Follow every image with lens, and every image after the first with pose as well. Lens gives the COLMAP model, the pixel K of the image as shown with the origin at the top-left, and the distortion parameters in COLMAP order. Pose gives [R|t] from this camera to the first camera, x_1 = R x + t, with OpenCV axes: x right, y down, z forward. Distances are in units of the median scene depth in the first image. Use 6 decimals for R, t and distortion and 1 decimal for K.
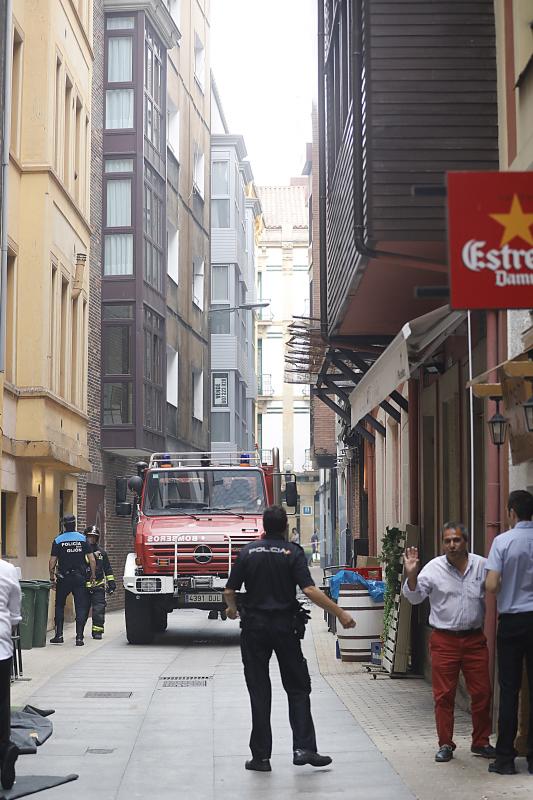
lens RADIAL K [[1880.0, 0, 266.5], [0, 1880.0, 400.0], [0, 0, 1]] dist [-0.318313, -0.049801]
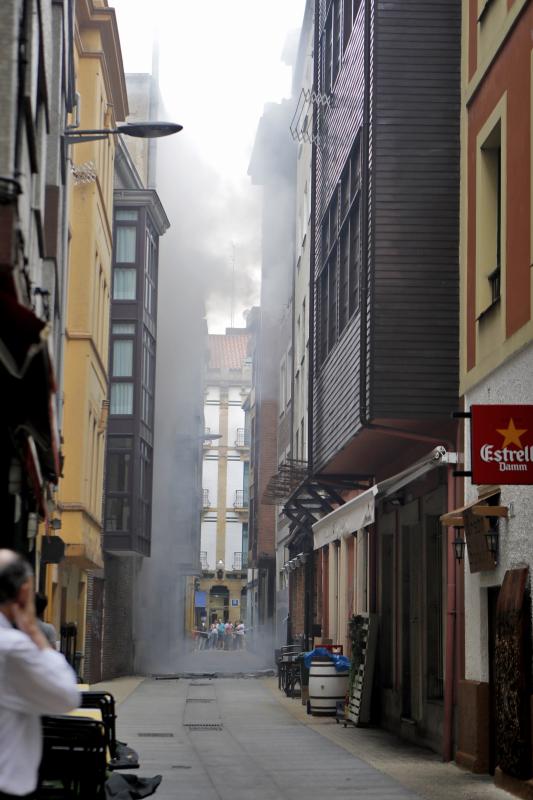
lens RADIAL K [[1615.3, 0, 274.9], [0, 1615.3, 407.5], [0, 0, 1]] dist [0.216043, -0.028180]
pose [[0.997791, 0.030190, 0.059177, -0.049182], [-0.026456, 0.997669, -0.062900, -0.005387], [-0.060938, 0.061195, 0.996264, -0.138355]]
